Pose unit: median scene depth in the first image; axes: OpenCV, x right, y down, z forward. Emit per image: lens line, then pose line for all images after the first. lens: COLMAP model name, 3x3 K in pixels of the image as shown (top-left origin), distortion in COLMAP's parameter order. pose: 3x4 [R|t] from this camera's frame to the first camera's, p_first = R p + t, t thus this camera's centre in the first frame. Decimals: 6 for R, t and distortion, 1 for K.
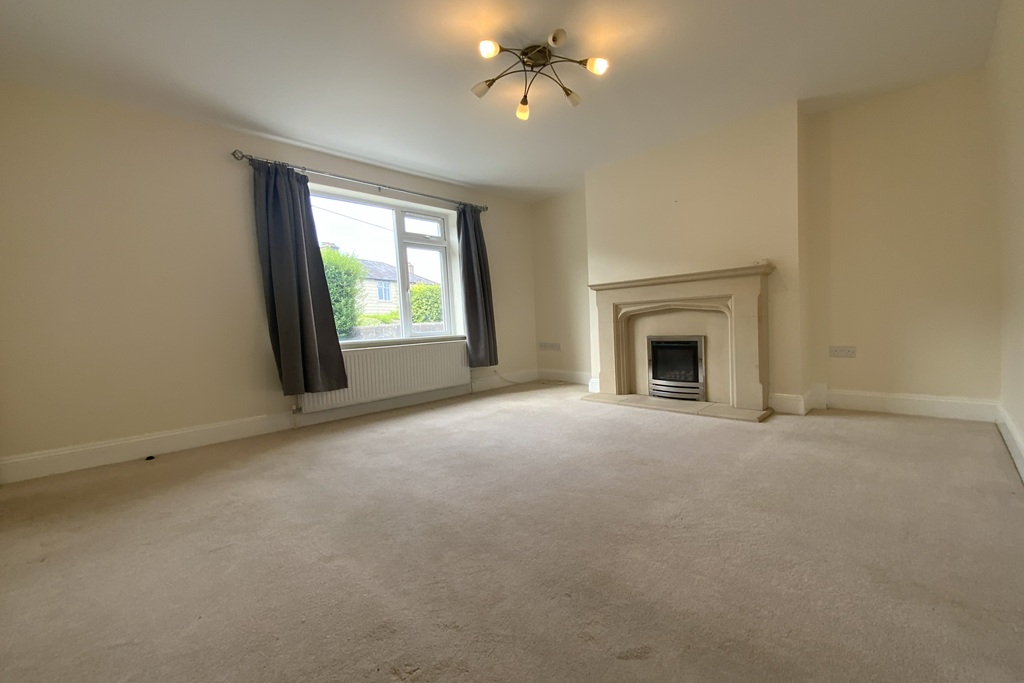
lens RADIAL K [[418.7, 0, 506.1], [0, 418.7, 339.3], [0, 0, 1]] dist [0.022287, -0.019173]
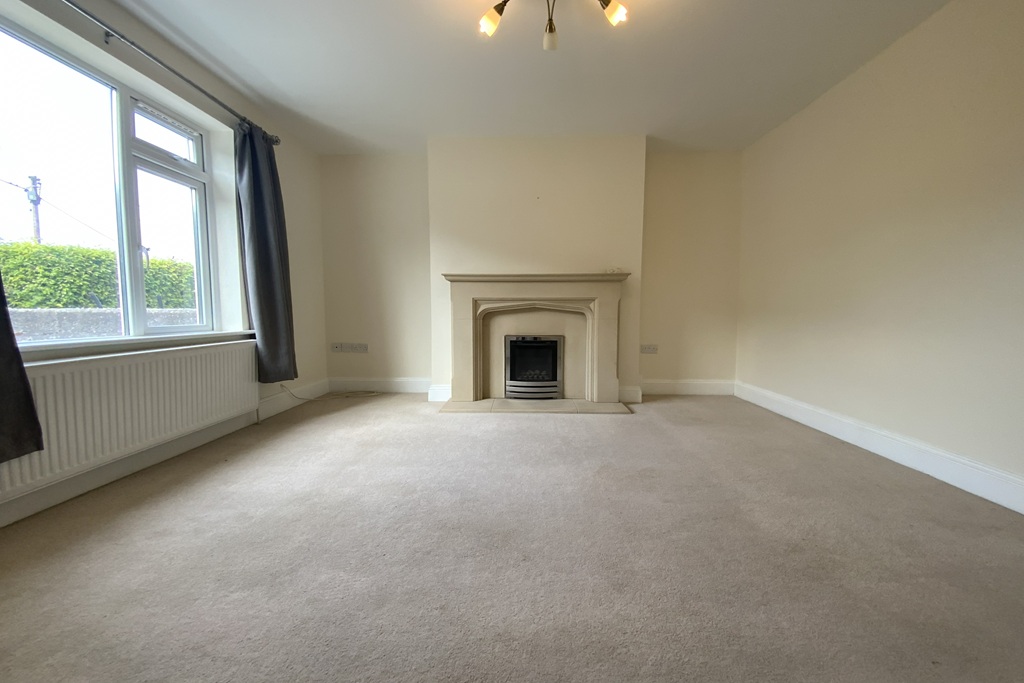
lens RADIAL K [[421.3, 0, 512.0], [0, 421.3, 341.5], [0, 0, 1]] dist [0.022058, -0.020071]
pose [[0.715601, -0.006227, 0.698481, -0.307412], [-0.003403, 0.999917, 0.012401, -0.006014], [-0.698501, -0.011251, 0.715521, 0.315905]]
